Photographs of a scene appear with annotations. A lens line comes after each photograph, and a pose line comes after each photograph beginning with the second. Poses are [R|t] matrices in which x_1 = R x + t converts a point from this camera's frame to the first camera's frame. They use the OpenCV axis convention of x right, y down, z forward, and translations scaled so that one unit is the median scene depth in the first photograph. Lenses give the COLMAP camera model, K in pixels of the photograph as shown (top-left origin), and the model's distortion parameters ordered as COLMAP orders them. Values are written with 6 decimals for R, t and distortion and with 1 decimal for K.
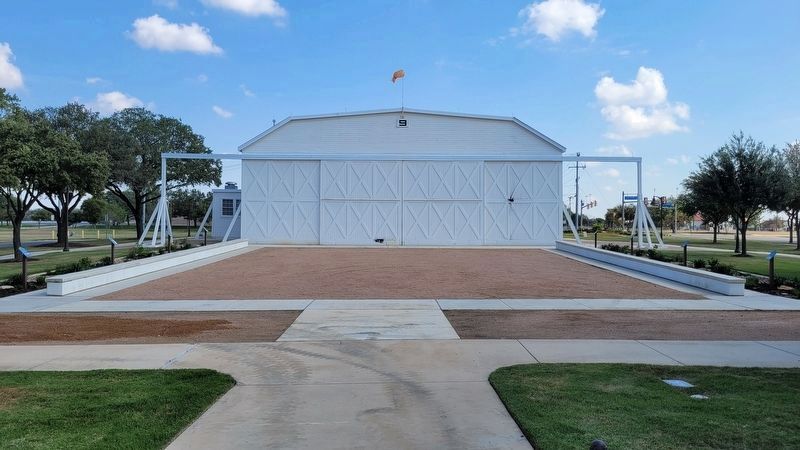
lens RADIAL K [[614.2, 0, 400.0], [0, 614.2, 225.0], [0, 0, 1]] dist [0.051913, -0.005677]
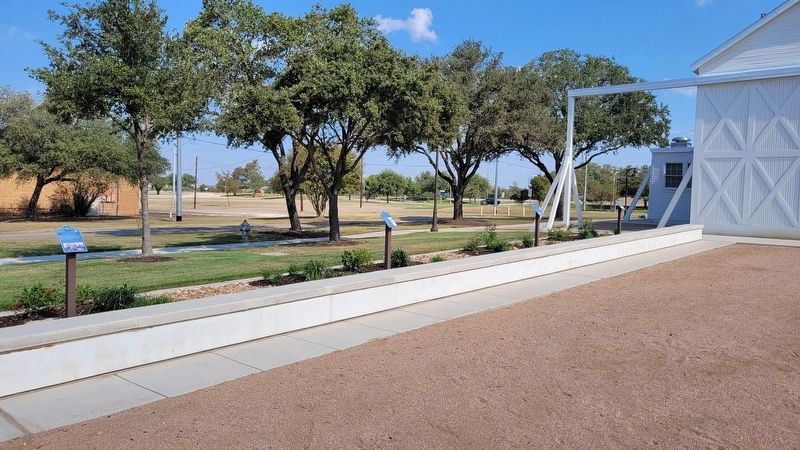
lens RADIAL K [[614.2, 0, 400.0], [0, 614.2, 225.0], [0, 0, 1]] dist [0.051913, -0.005677]
pose [[0.762245, 0.042787, -0.645873, -0.073668], [-0.022274, 0.998956, 0.039890, 0.005166], [0.646905, -0.016020, 0.762402, 0.315196]]
